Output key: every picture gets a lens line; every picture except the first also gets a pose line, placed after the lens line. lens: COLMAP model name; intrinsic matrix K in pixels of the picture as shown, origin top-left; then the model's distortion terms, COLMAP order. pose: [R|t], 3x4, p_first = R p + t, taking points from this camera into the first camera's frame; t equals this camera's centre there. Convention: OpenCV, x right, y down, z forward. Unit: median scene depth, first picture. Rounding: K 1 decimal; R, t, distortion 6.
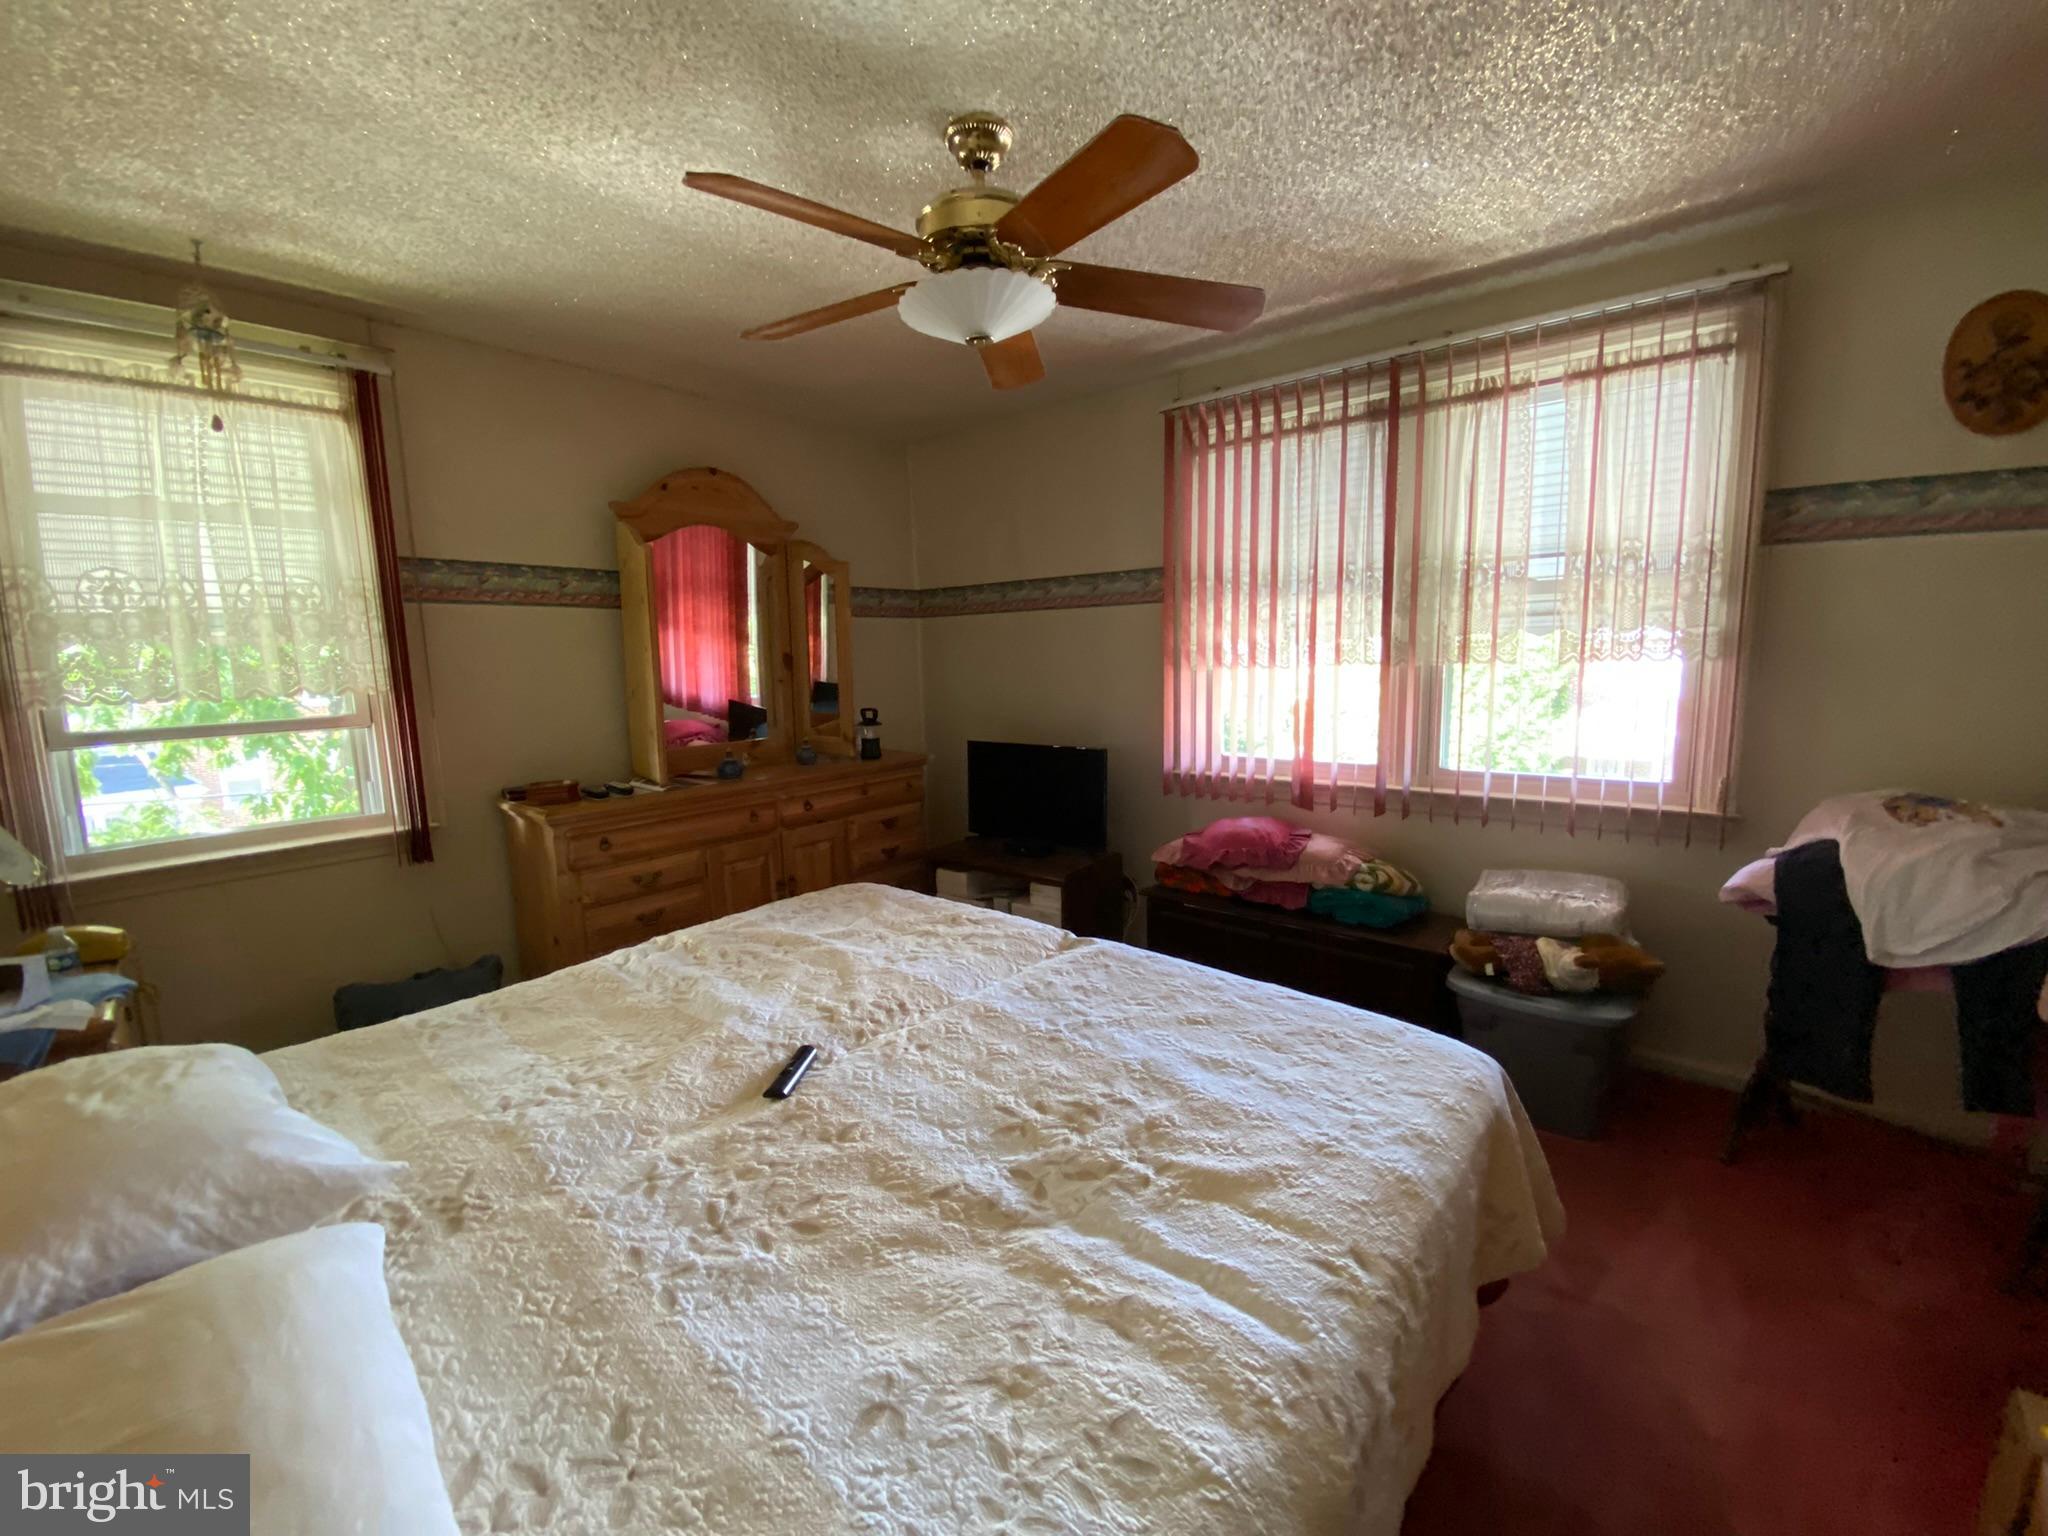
lens RADIAL K [[836.5, 0, 1019.1], [0, 836.5, 768.0], [0, 0, 1]] dist [0.016361, -0.018768]
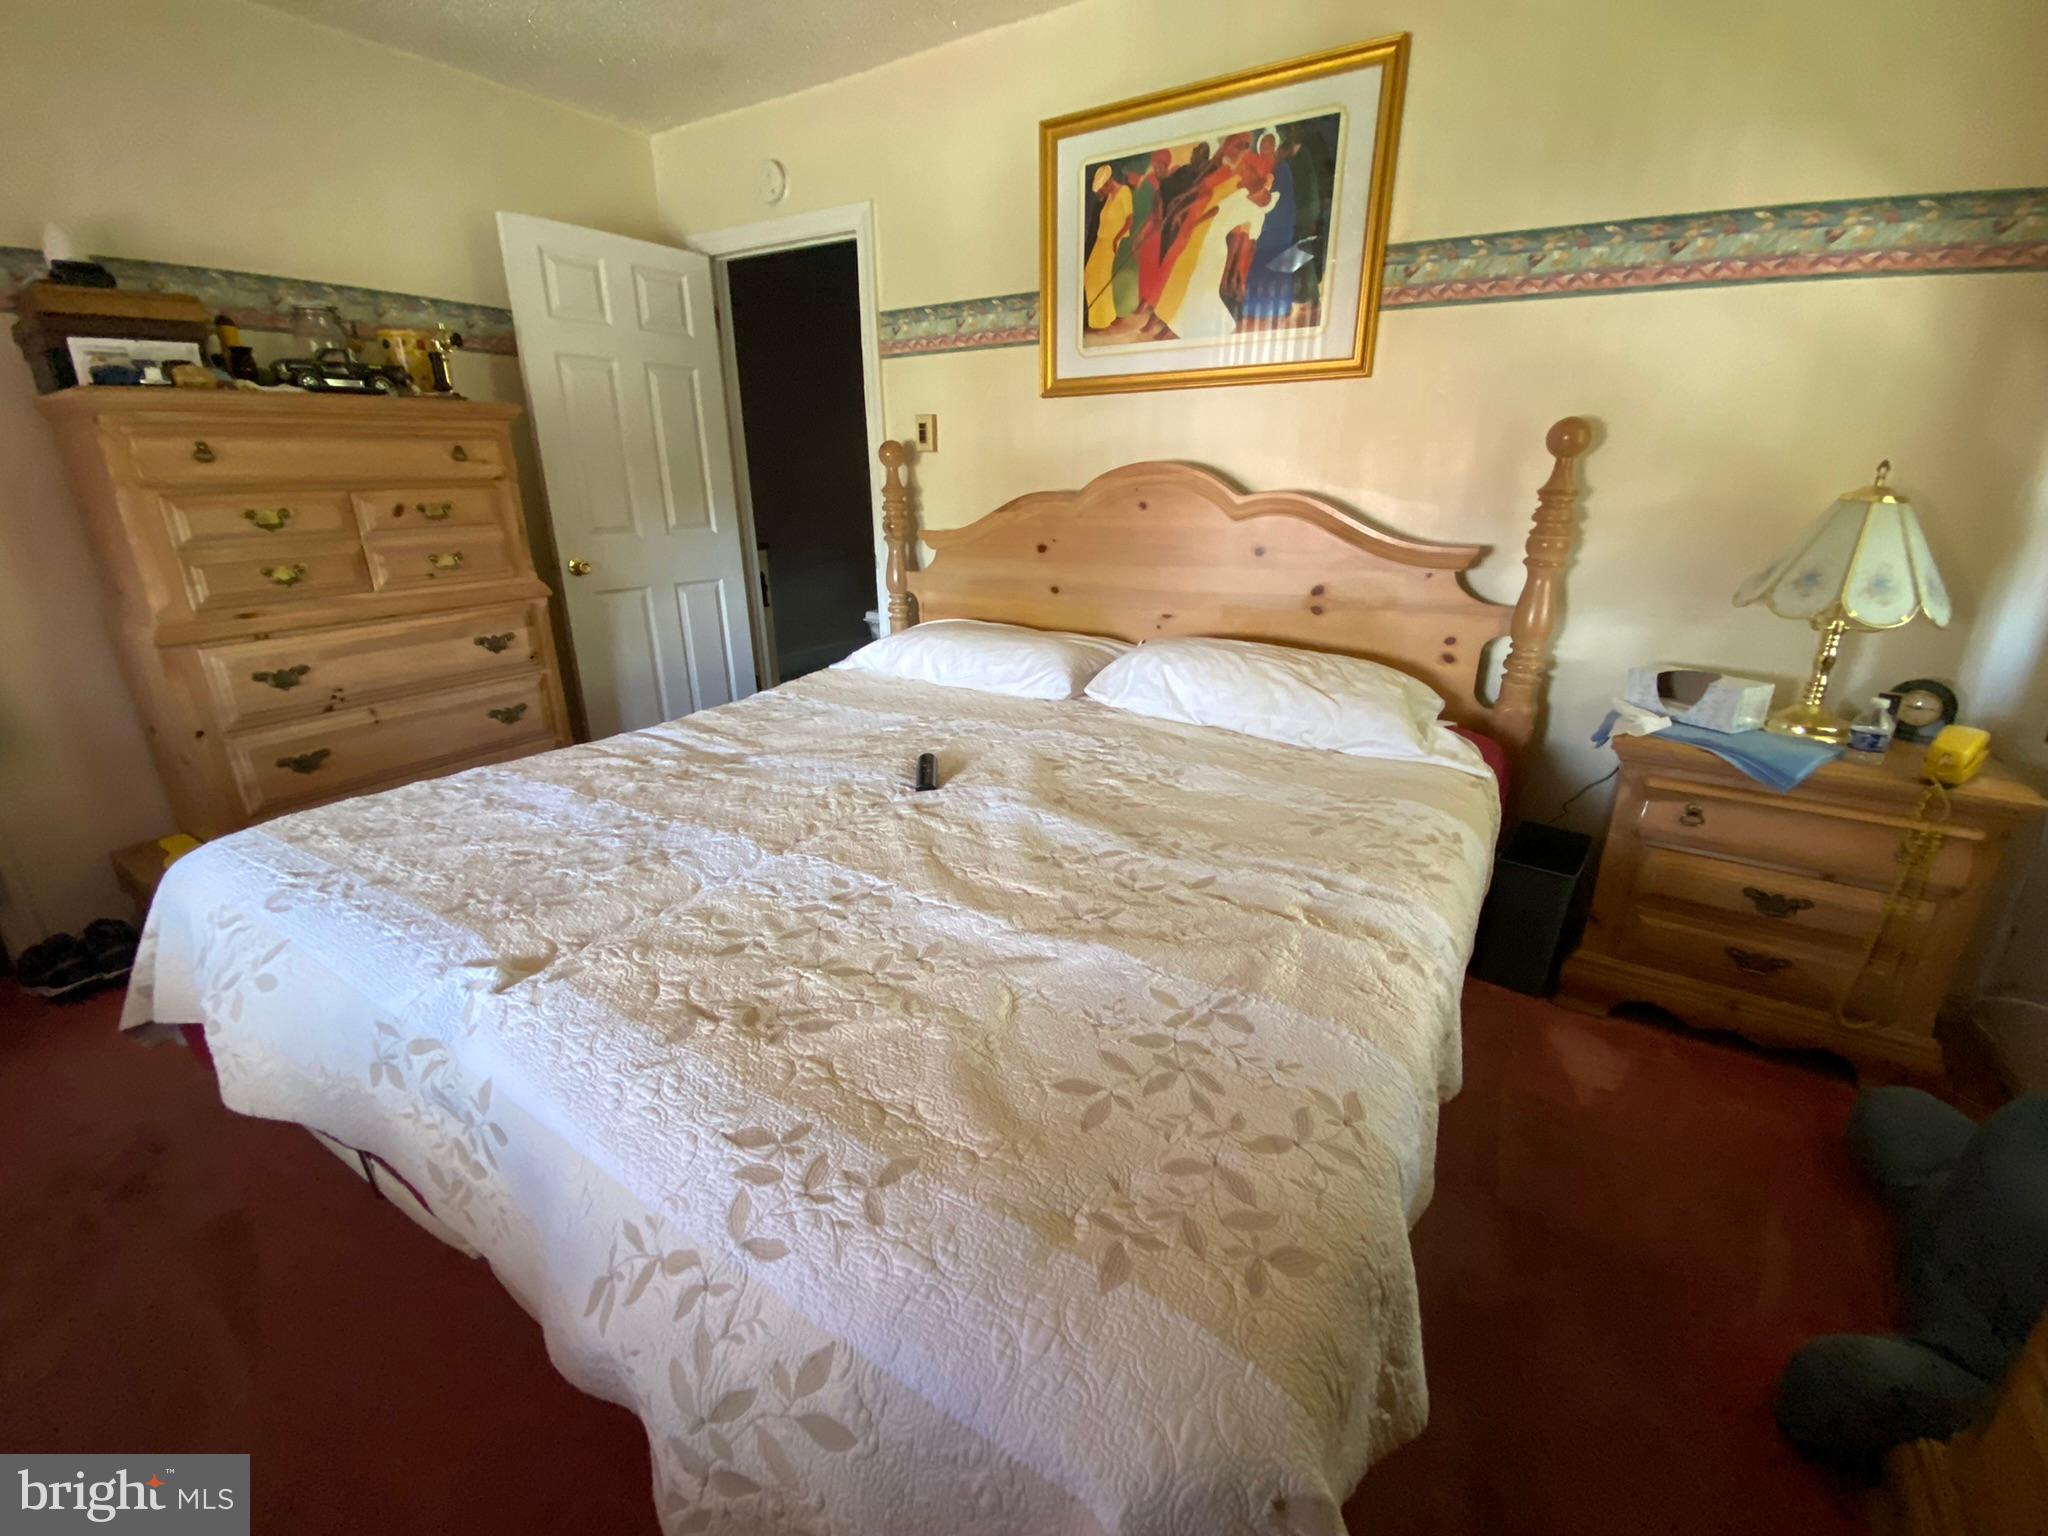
lens RADIAL K [[836.5, 0, 1019.1], [0, 836.5, 768.0], [0, 0, 1]] dist [0.016361, -0.018768]
pose [[-0.988199, 0.076781, -0.132540, -0.223313], [0.006481, 0.885477, 0.464638, -0.155942], [0.153036, 0.458296, -0.875525, 1.836614]]
